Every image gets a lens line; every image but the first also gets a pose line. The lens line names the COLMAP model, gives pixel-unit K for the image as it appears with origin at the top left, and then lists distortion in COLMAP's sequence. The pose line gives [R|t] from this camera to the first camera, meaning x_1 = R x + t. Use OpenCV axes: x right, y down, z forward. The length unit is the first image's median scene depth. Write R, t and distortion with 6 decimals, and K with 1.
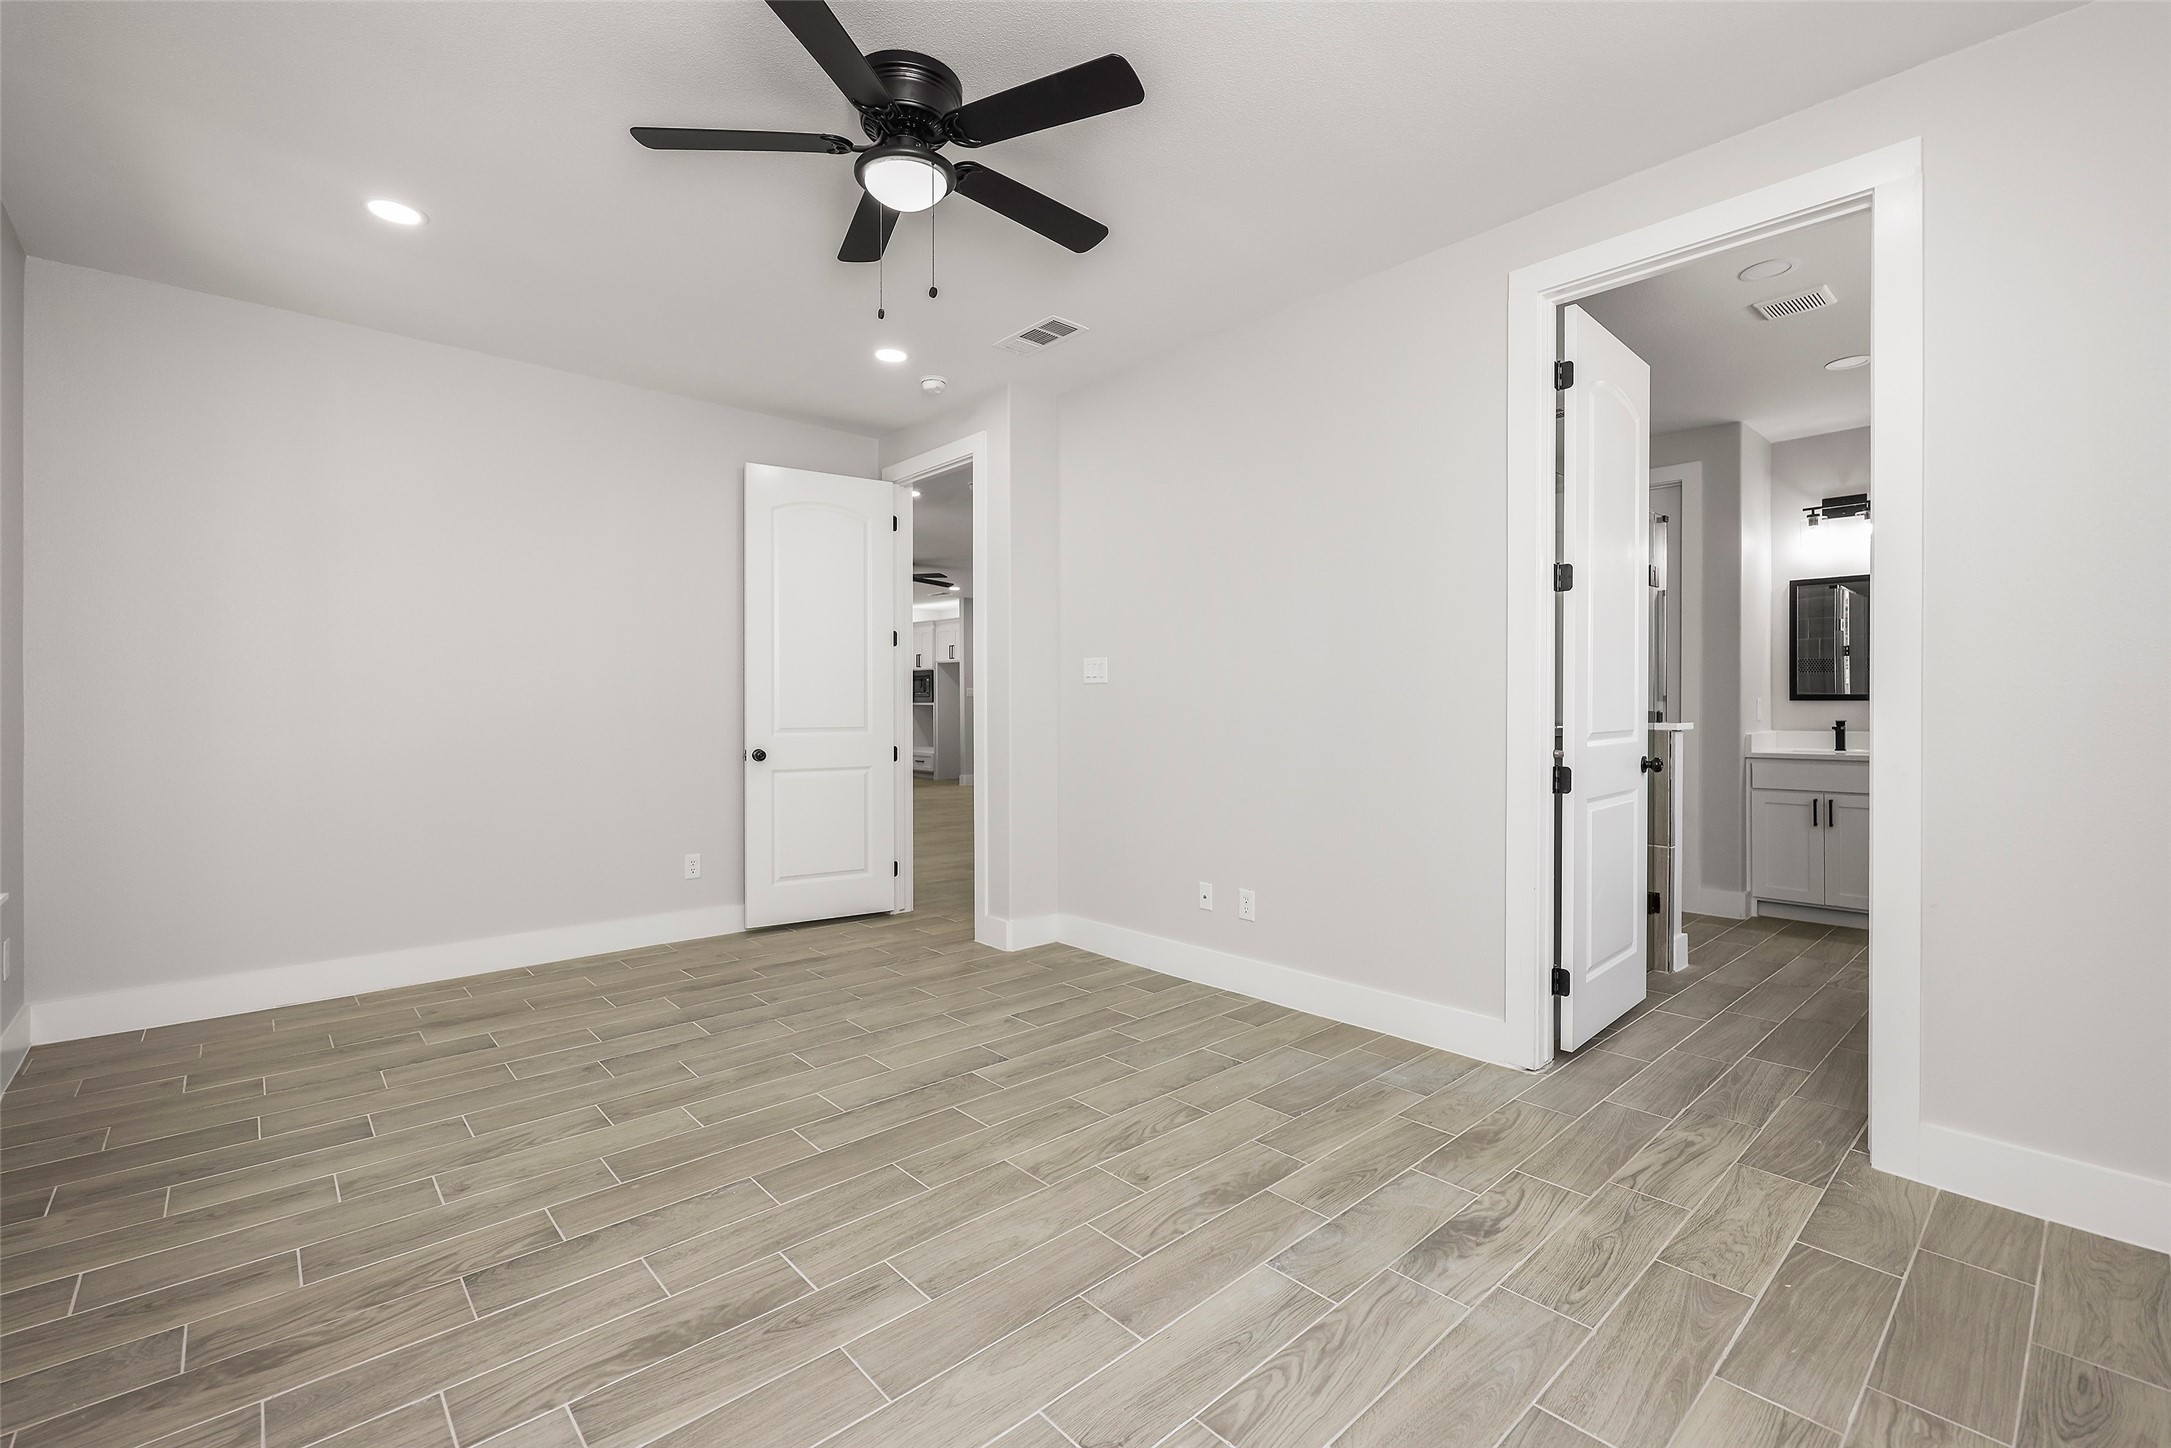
lens RADIAL K [[922.0, 0, 1077.2], [0, 922.0, 708.8], [0, 0, 1]] dist [0.001074, -0.000045]
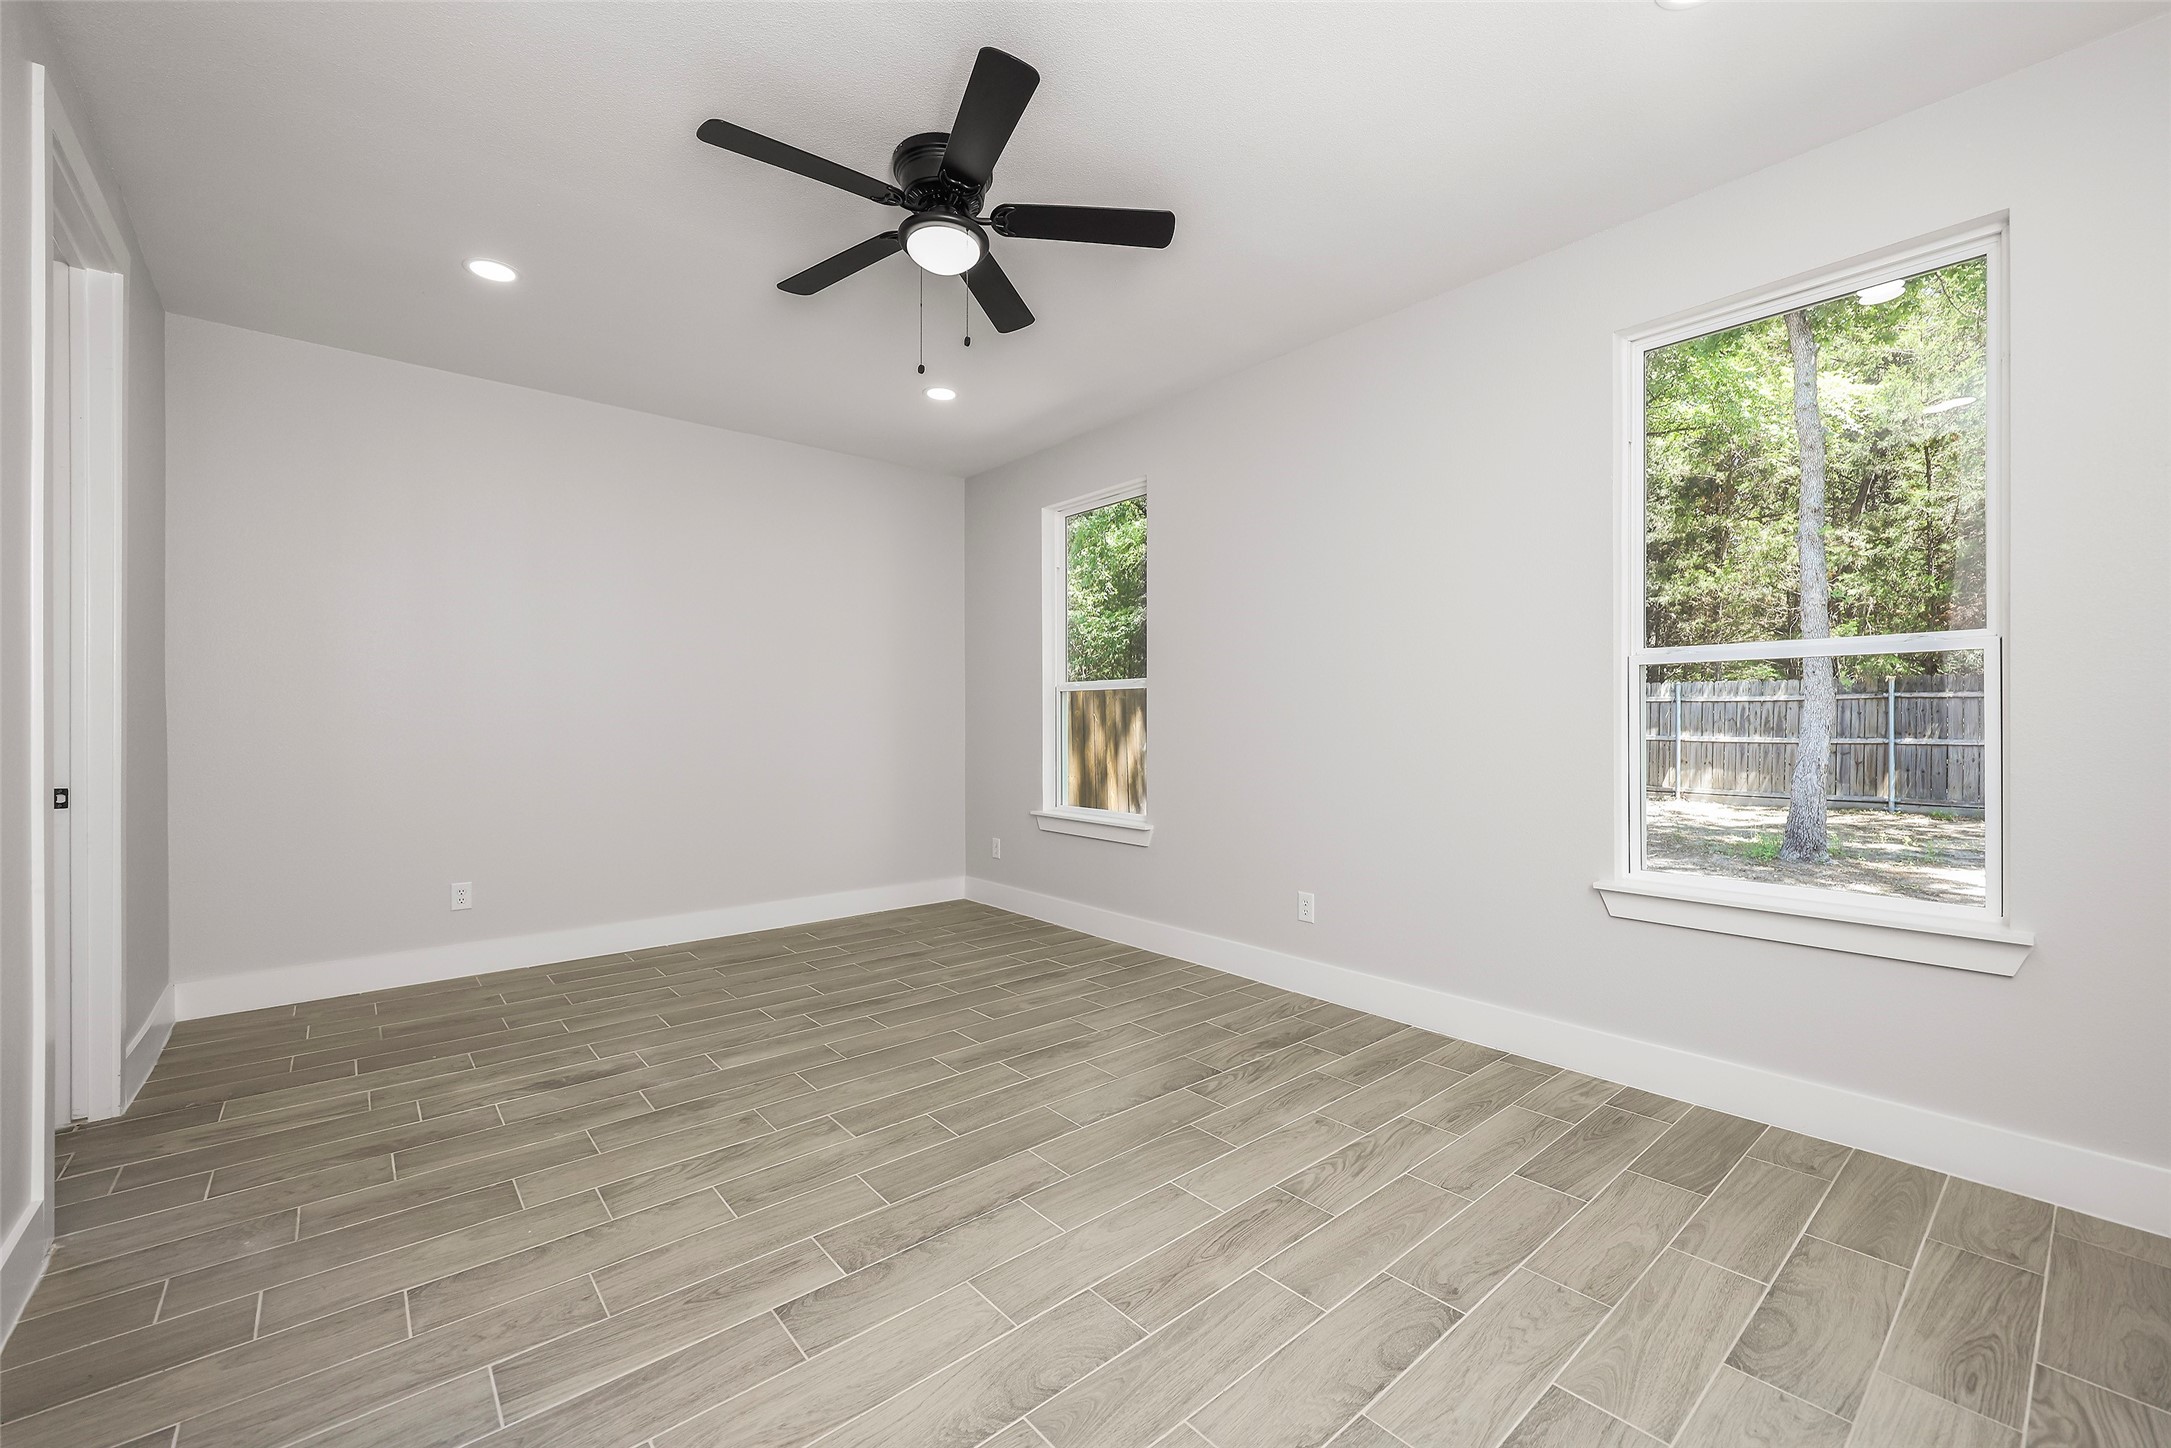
lens RADIAL K [[840.0, 0, 1071.5], [0, 840.0, 722.7], [0, 0, 1]] dist [-0.003177, -0.000124]
pose [[-0.999314, 0.003992, 0.036814, -0.378279], [0.004318, 0.999952, 0.008771, -0.002005], [-0.036777, 0.008924, -0.999284, 2.019045]]
